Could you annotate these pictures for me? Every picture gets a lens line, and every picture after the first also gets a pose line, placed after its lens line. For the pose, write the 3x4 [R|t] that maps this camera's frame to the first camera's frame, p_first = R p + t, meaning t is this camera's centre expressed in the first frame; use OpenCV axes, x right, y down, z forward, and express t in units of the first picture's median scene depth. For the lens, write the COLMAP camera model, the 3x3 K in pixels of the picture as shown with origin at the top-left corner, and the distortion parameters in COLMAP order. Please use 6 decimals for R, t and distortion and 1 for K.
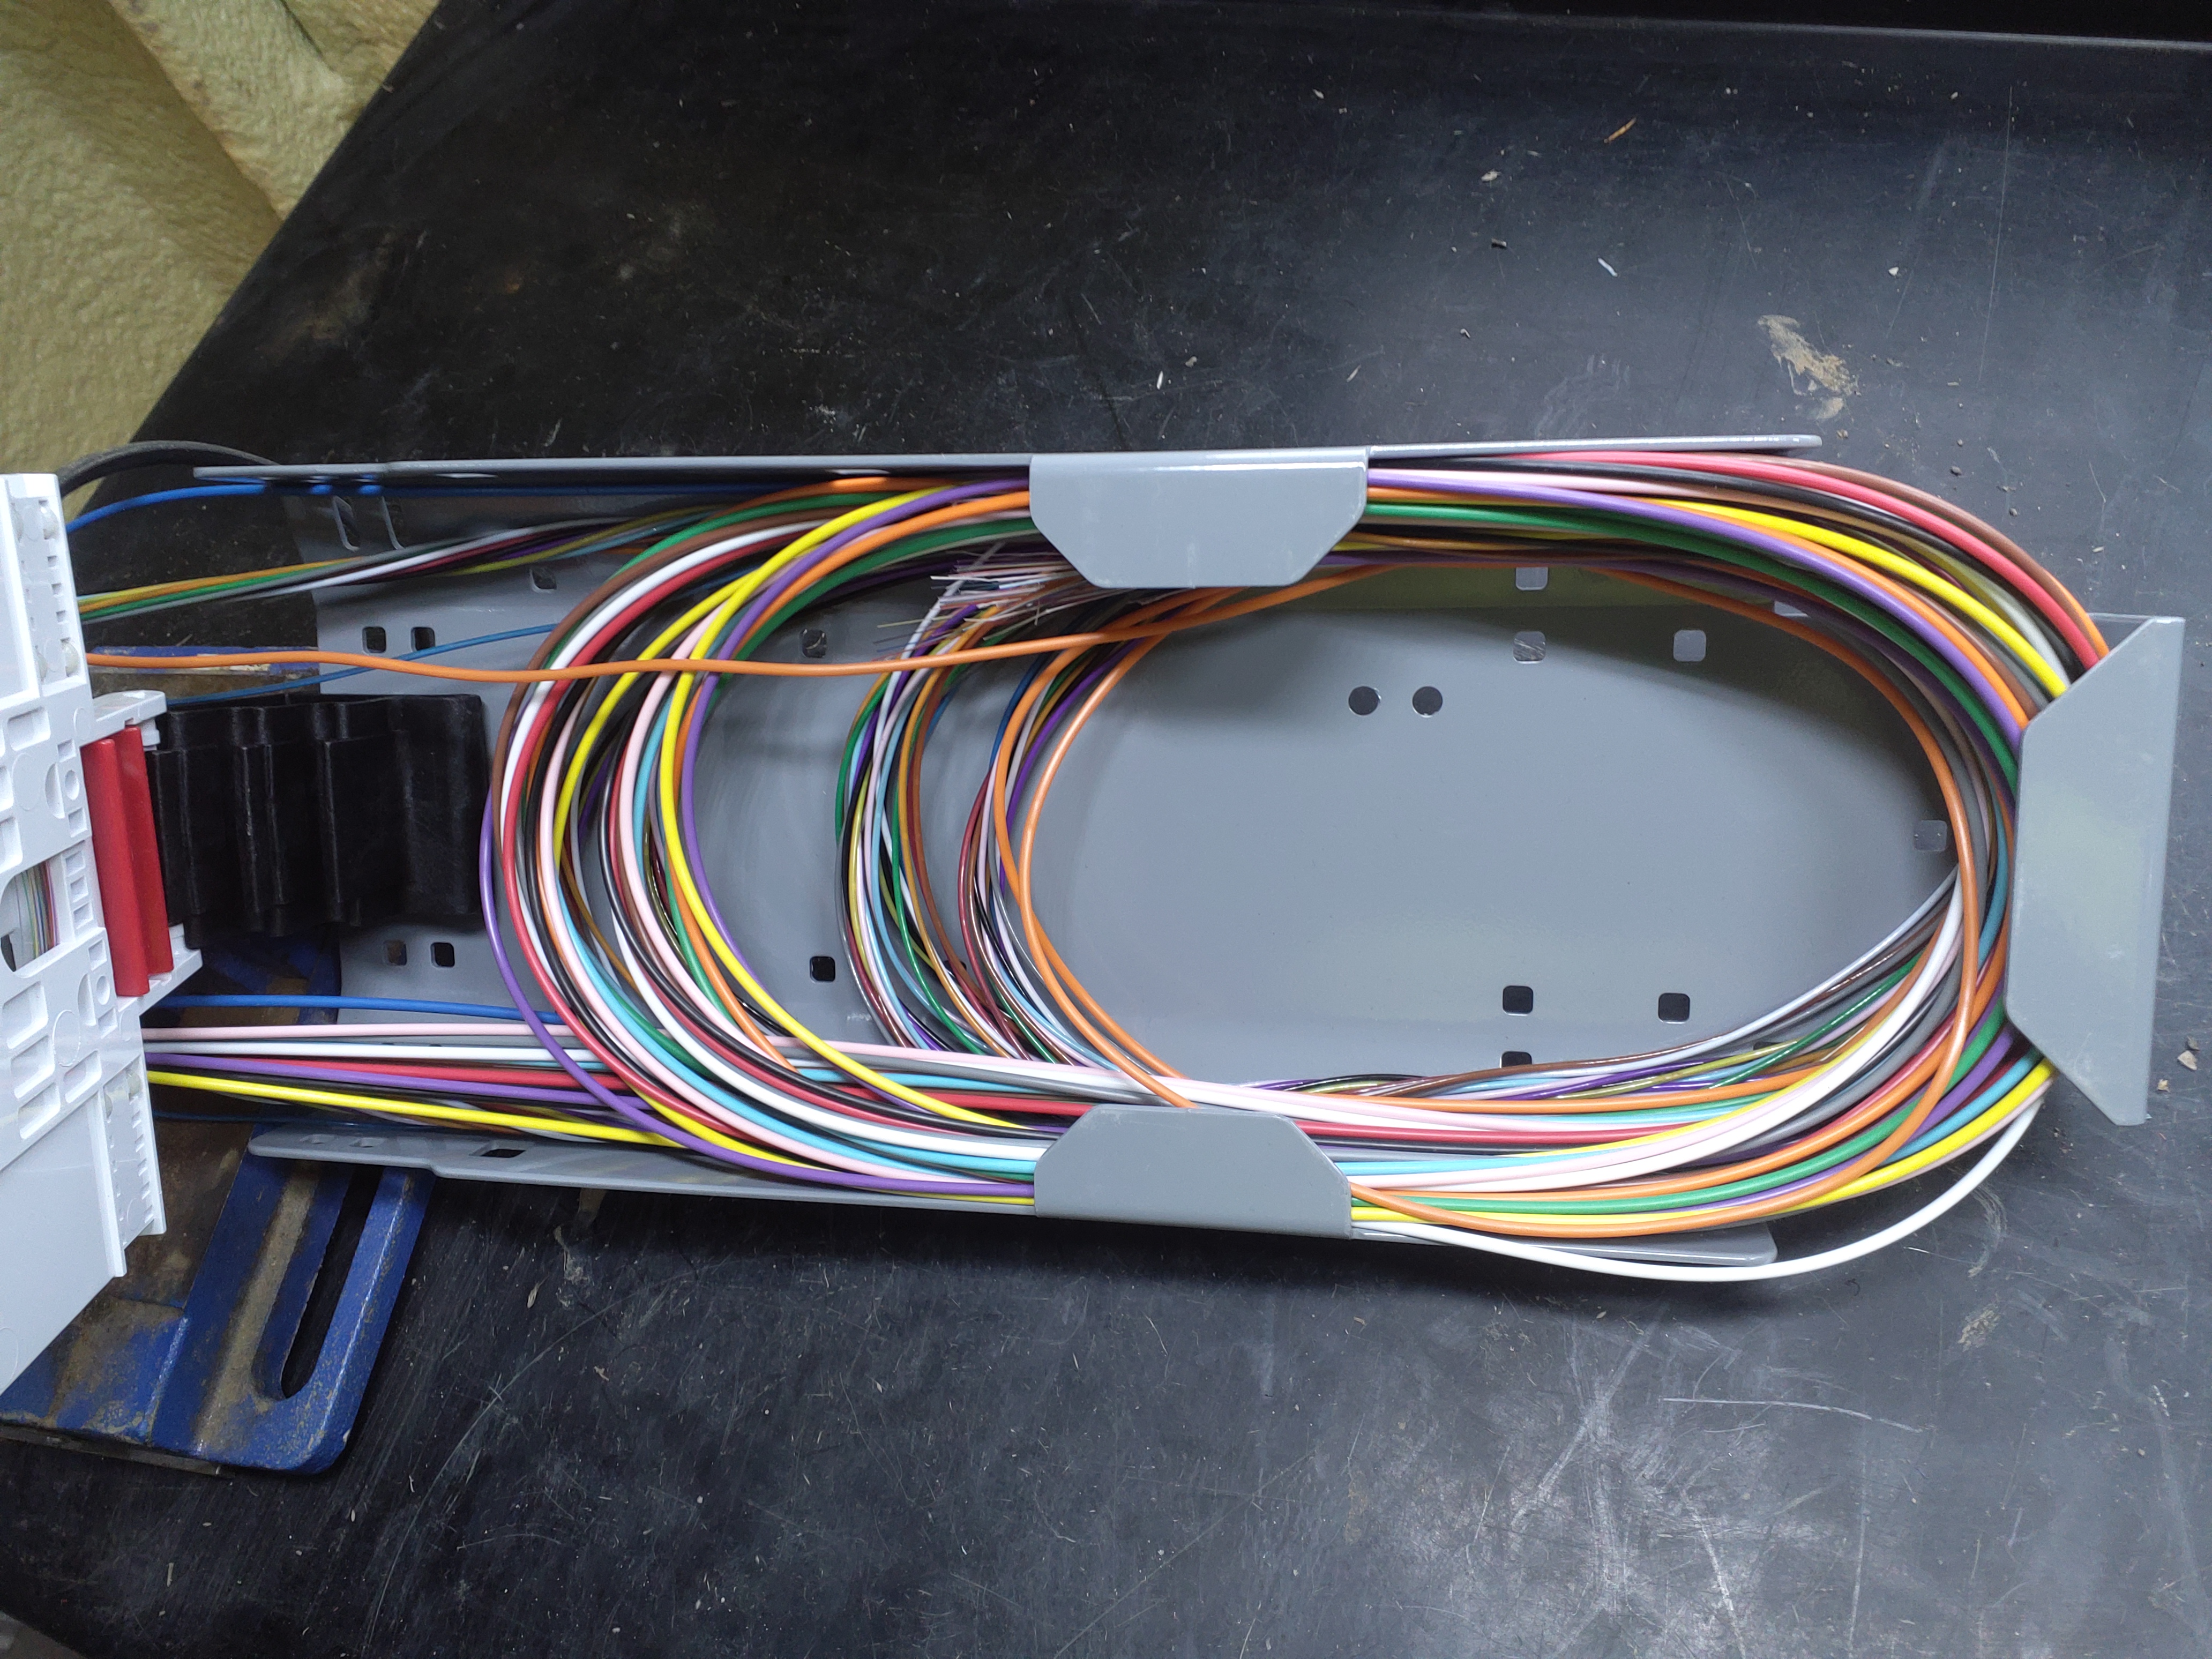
lens RADIAL K [[1755.1, 0, 1106.0], [0, 1755.1, 829.5], [0, 0, 1]] dist [0.026906, -0.017504]
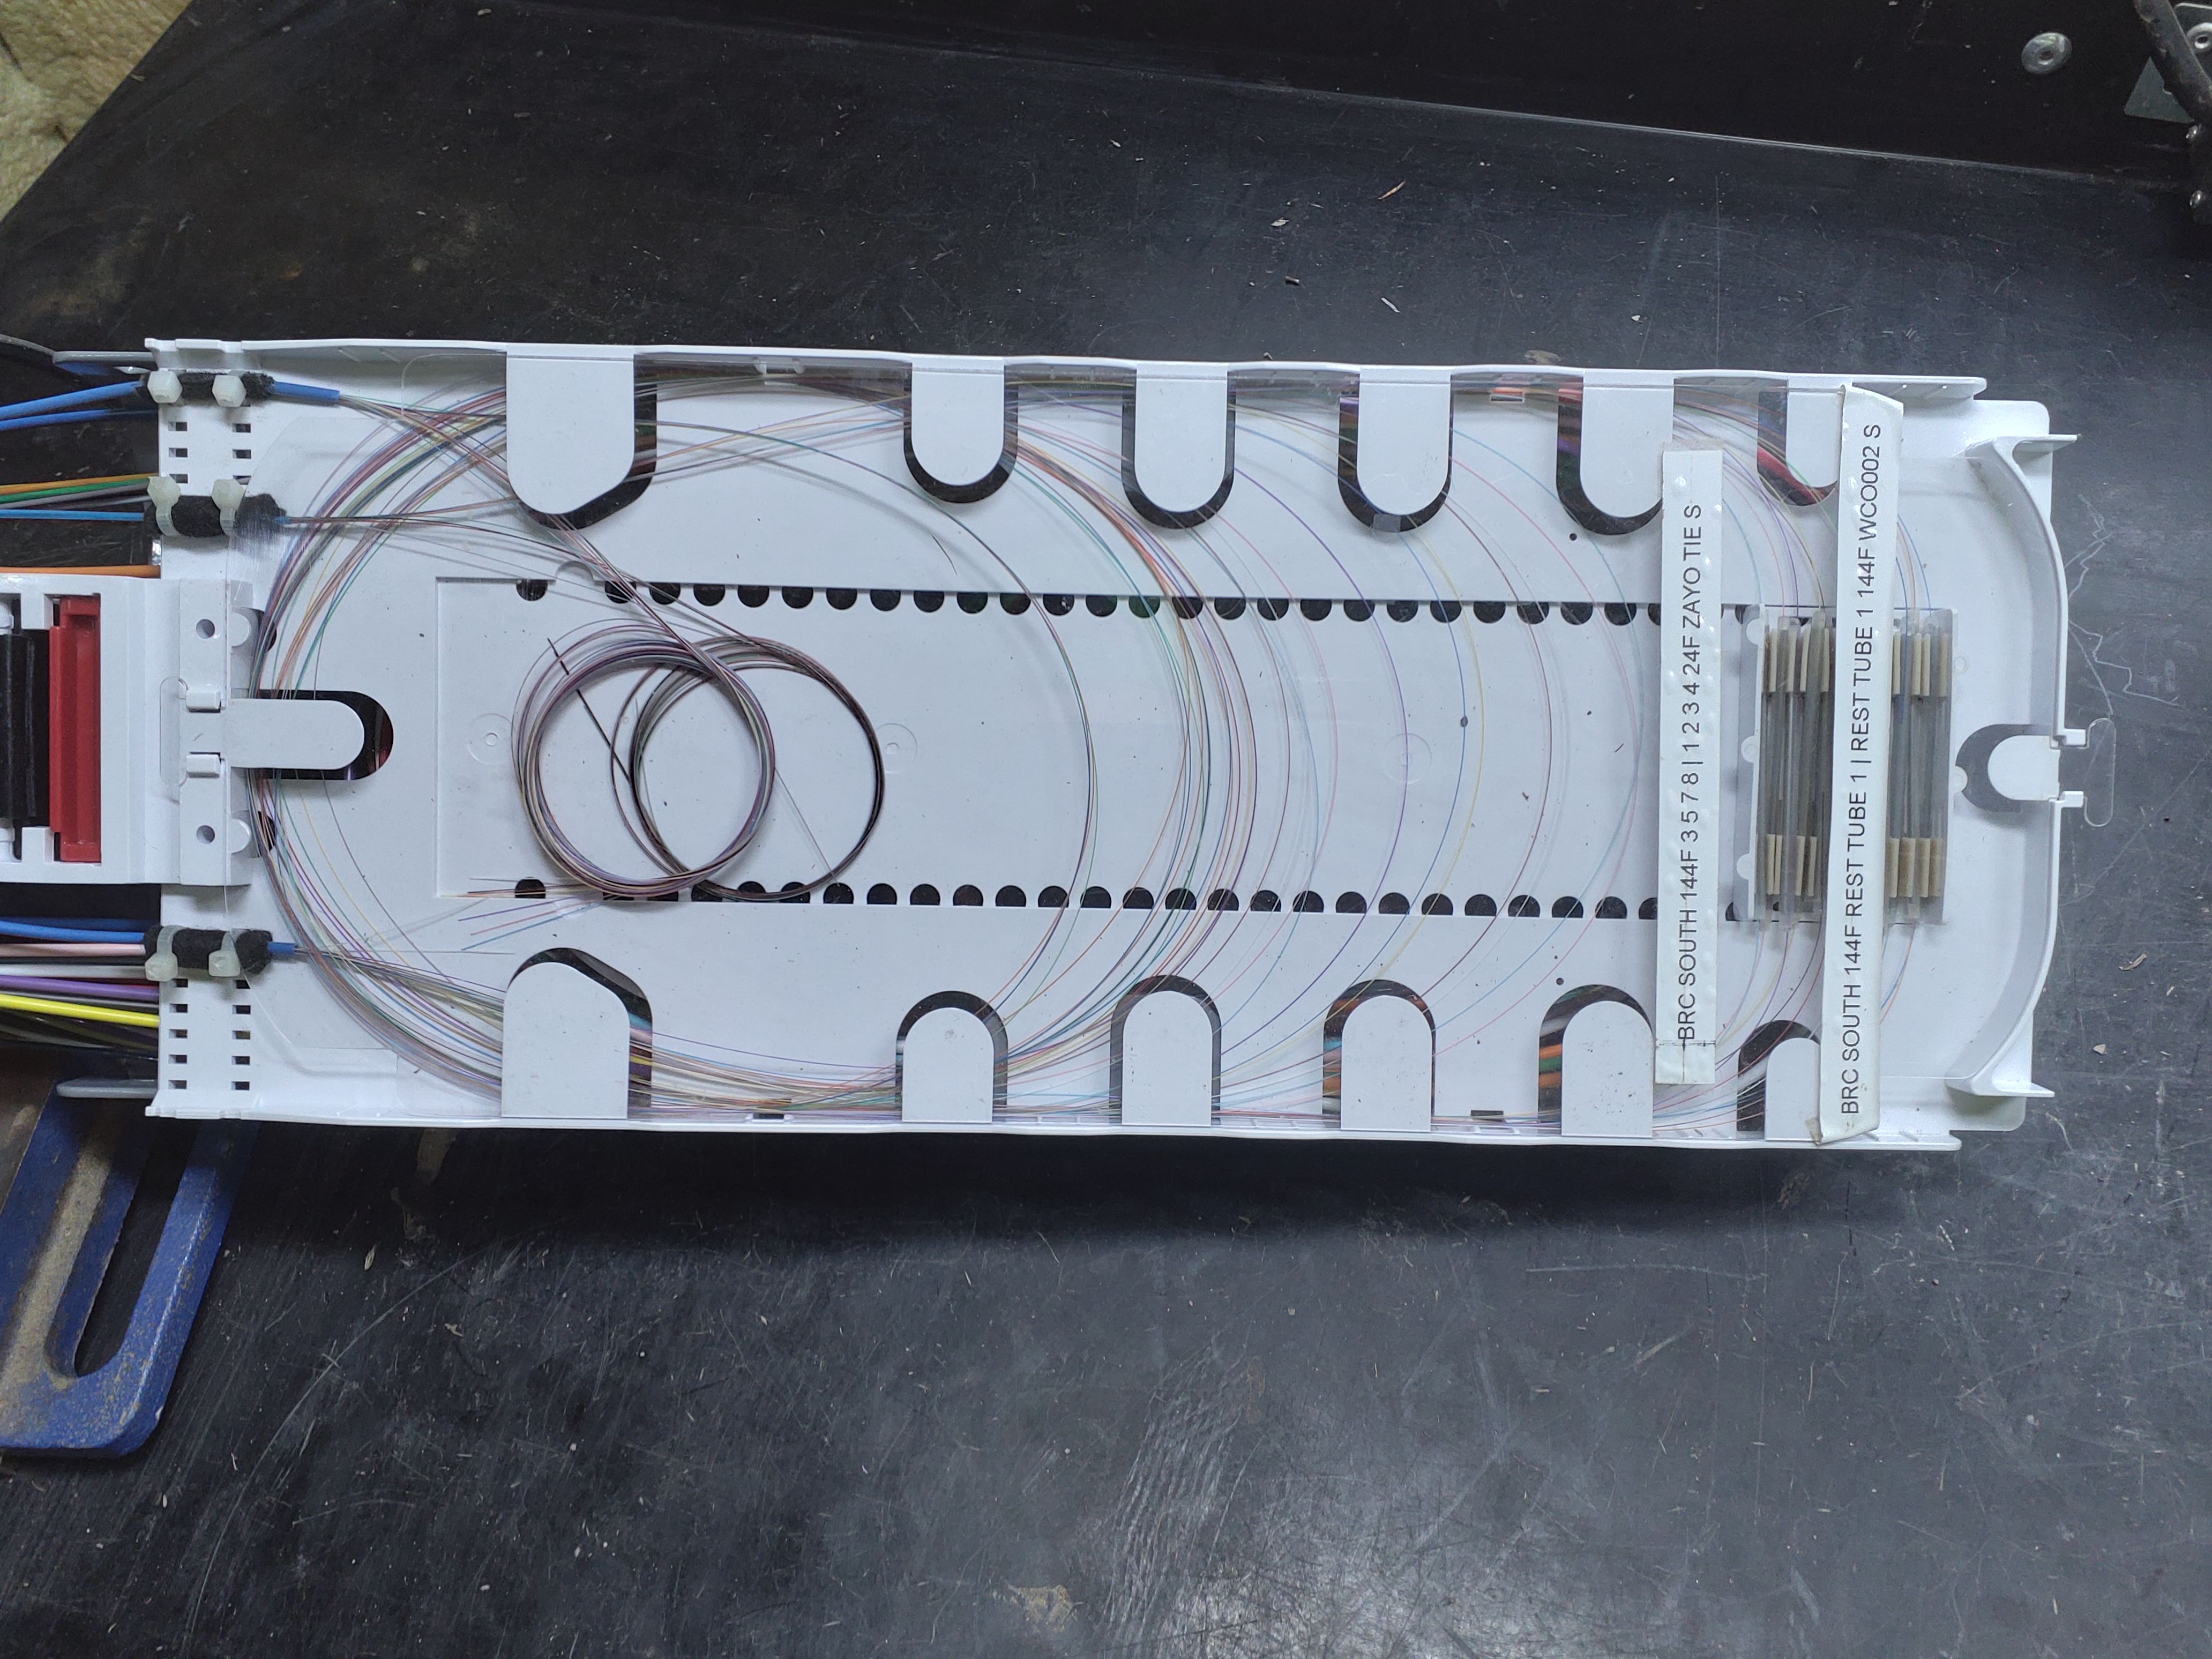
lens RADIAL K [[1755.1, 0, 1106.0], [0, 1755.1, 829.5], [0, 0, 1]] dist [0.026906, -0.017504]
pose [[0.979906, 0.007074, 0.199334, -0.133843], [0.009514, 0.996576, -0.082134, 0.121908], [-0.199232, 0.082380, 0.976484, -0.018526]]
